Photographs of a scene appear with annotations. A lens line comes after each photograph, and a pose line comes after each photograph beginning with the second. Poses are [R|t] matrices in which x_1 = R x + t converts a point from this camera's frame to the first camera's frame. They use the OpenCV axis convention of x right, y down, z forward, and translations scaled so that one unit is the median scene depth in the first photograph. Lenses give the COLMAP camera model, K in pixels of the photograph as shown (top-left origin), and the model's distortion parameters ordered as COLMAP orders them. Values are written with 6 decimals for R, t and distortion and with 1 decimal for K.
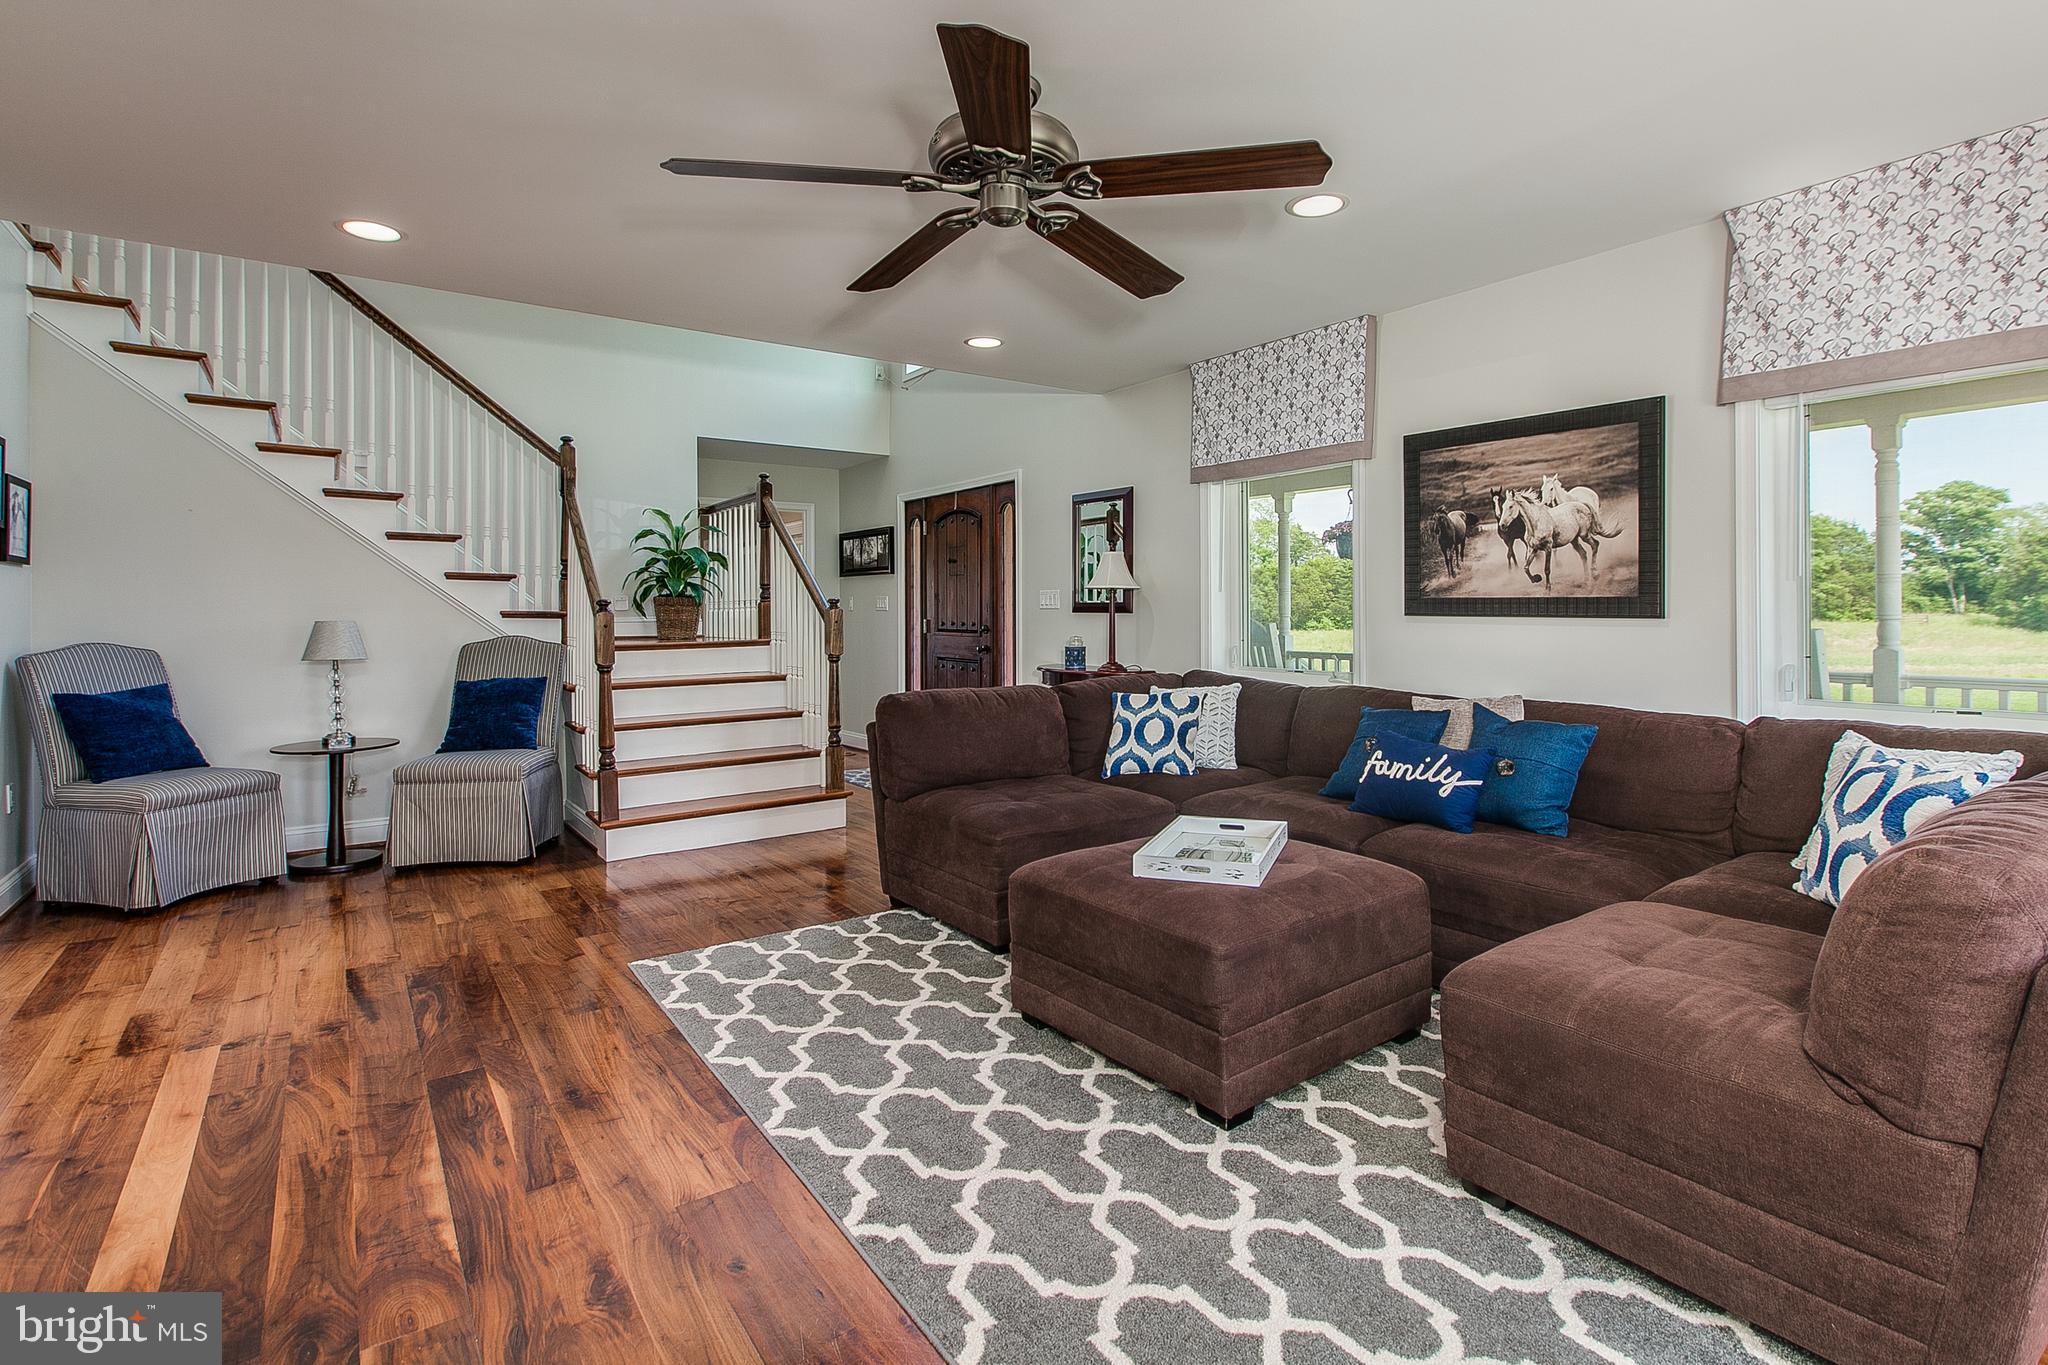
lens RADIAL K [[995.9, 0, 1068.6], [0, 995.9, 606.0], [0, 0, 1]] dist [0.003285, 0.000772]
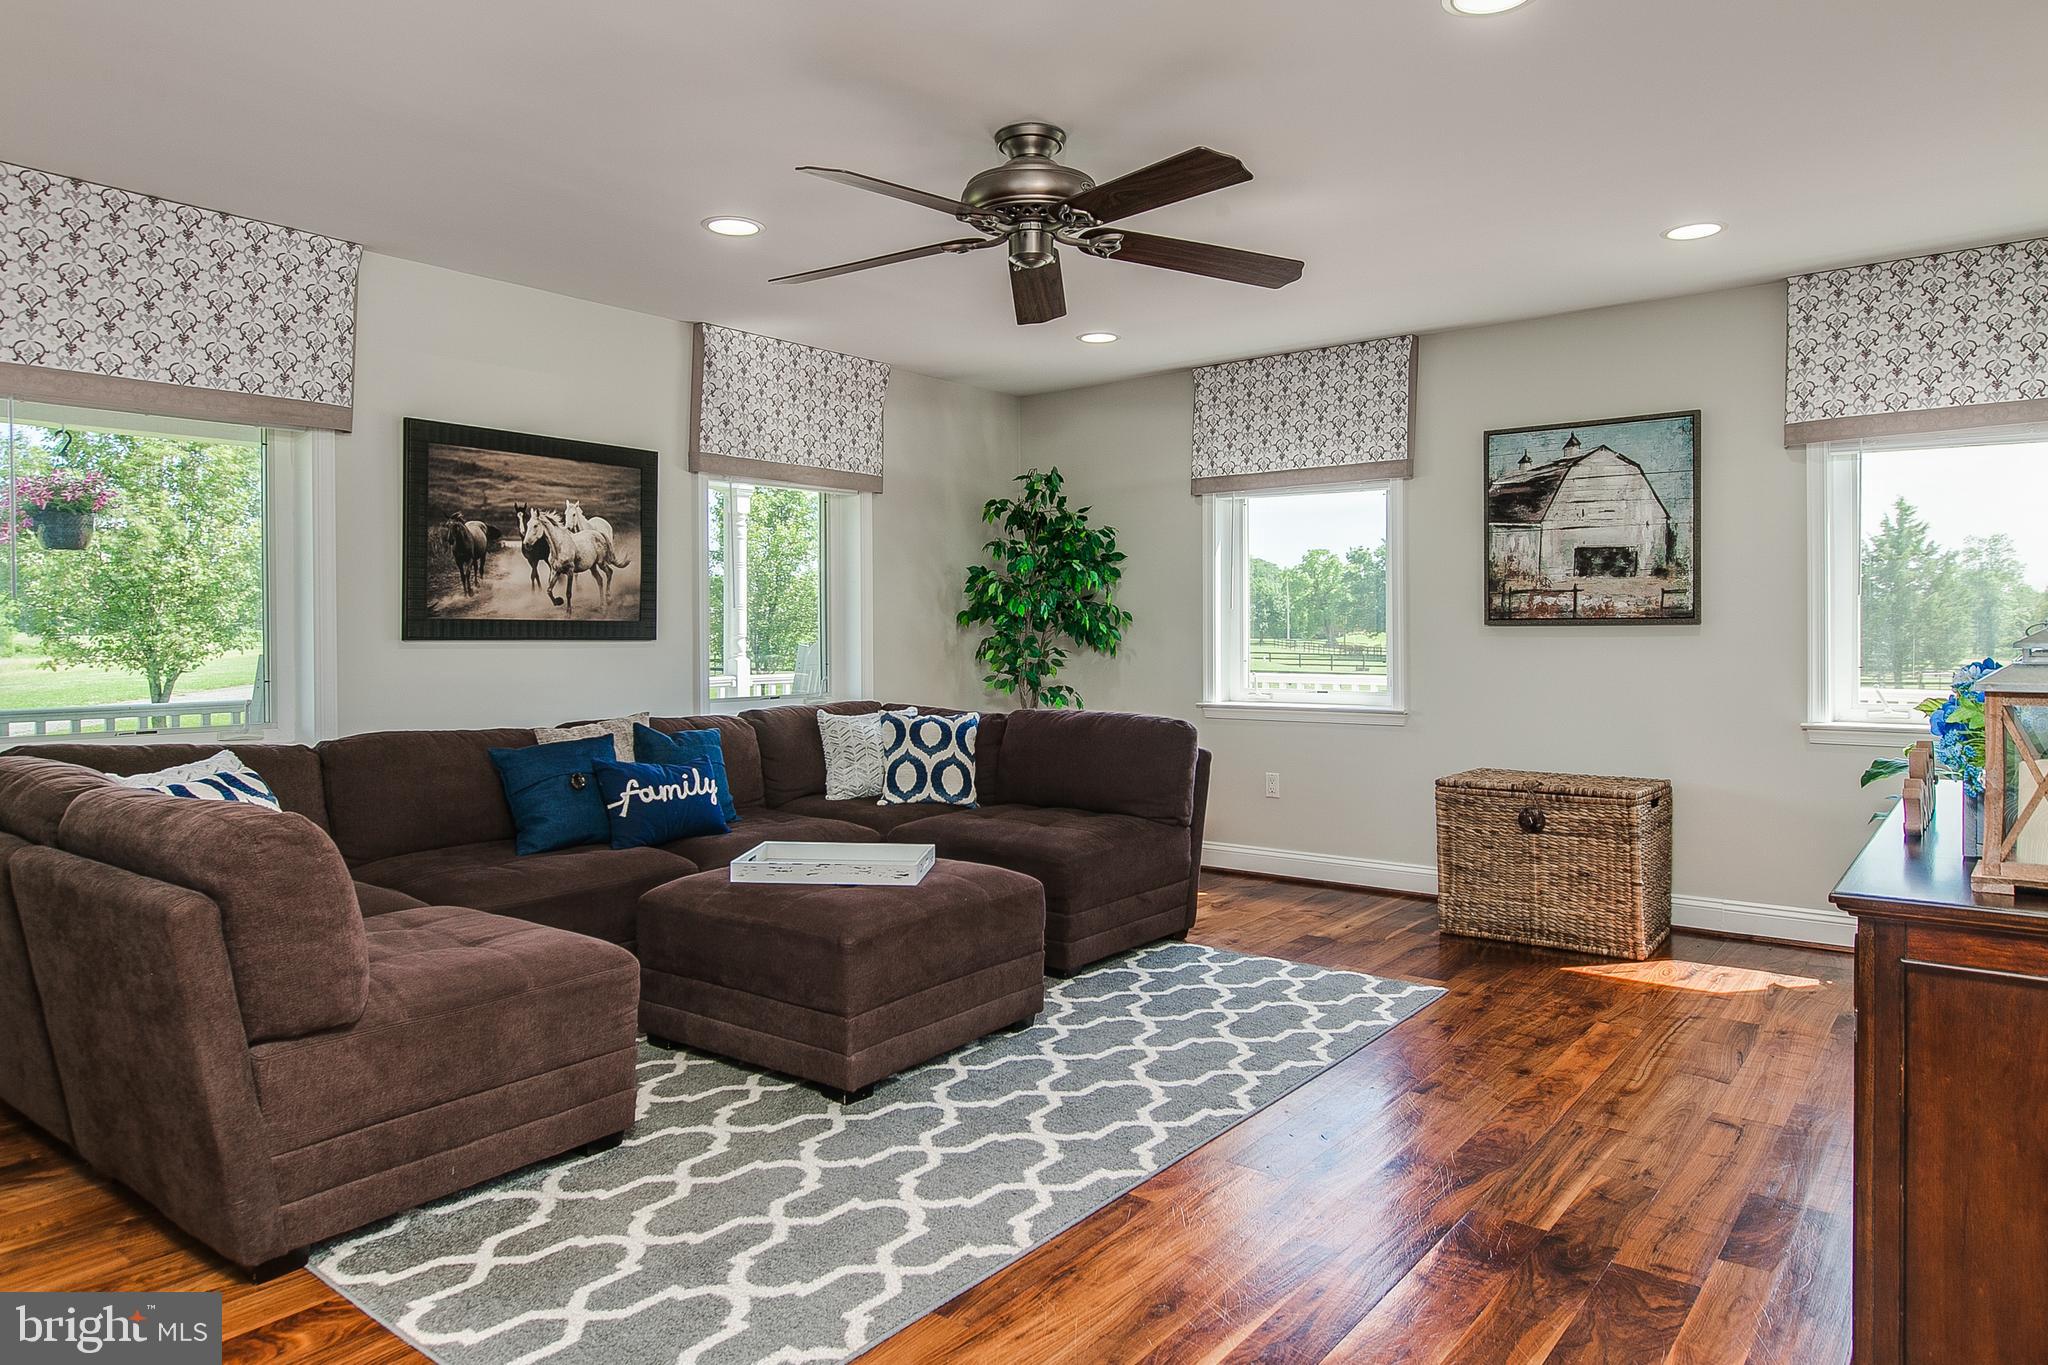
lens RADIAL K [[1293.1, 0, 1024.9], [0, 1293.1, 638.1], [0, 0, 1]] dist [-0.000064, -0.000168]
pose [[-0.269686, -0.004000, 0.962940, -0.897098], [-0.001655, 0.999992, 0.003690, 0.003675], [-0.962947, -0.000598, -0.269690, 0.888228]]
